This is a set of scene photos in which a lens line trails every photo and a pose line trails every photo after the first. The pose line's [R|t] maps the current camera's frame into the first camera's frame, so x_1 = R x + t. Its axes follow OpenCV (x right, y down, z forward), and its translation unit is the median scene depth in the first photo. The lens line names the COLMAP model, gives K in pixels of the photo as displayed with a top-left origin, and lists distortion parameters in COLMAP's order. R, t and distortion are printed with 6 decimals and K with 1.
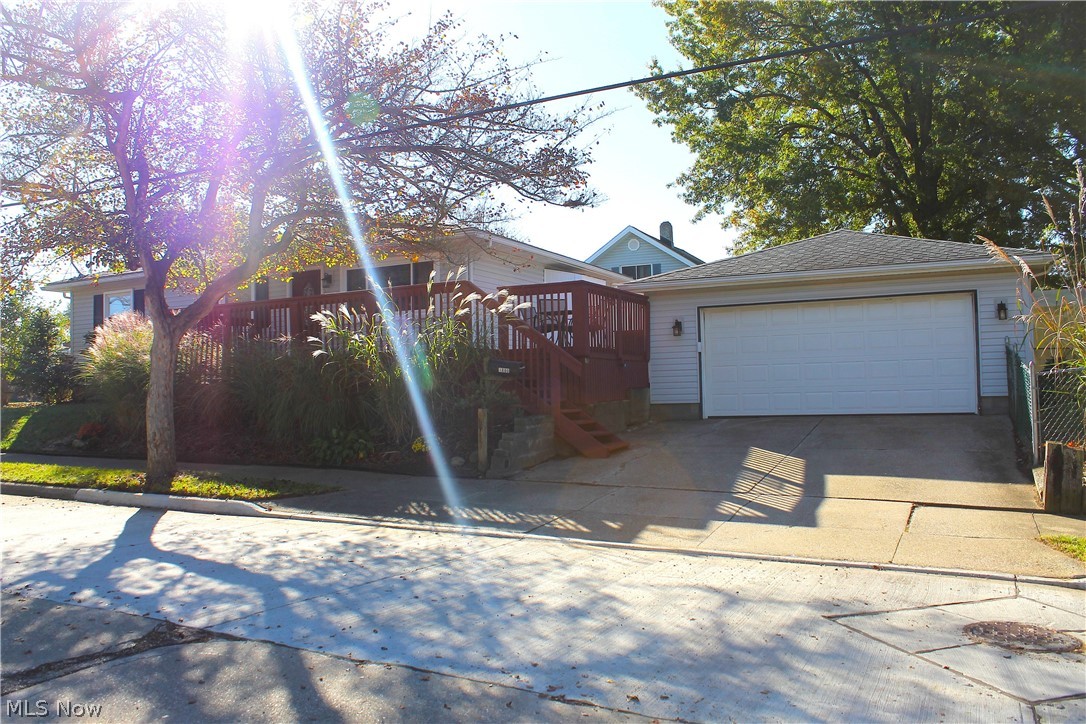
lens RADIAL K [[958.8, 0, 543.0], [0, 958.8, 362.0], [0, 0, 1]] dist [-0.121889, 0.005232]
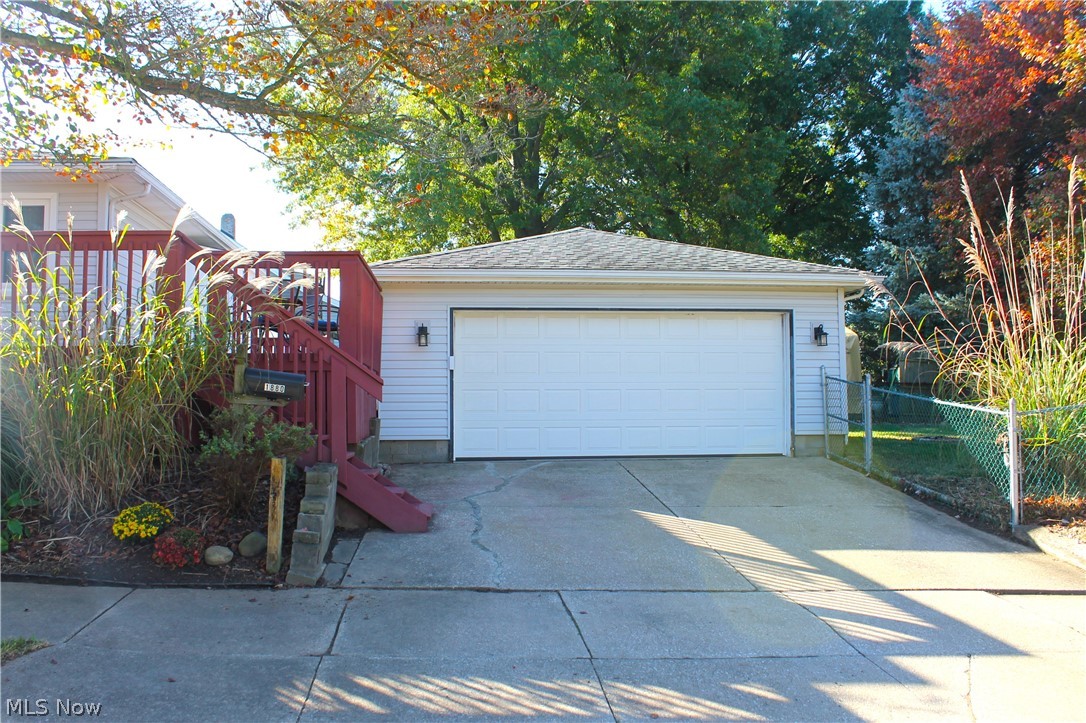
lens RADIAL K [[958.8, 0, 543.0], [0, 958.8, 361.5], [0, 0, 1]] dist [-0.121889, 0.005232]
pose [[0.843027, 0.043714, 0.536092, -0.192716], [-0.030193, 0.998966, -0.033978, 0.006520], [-0.537023, 0.012458, 0.843475, 0.391939]]
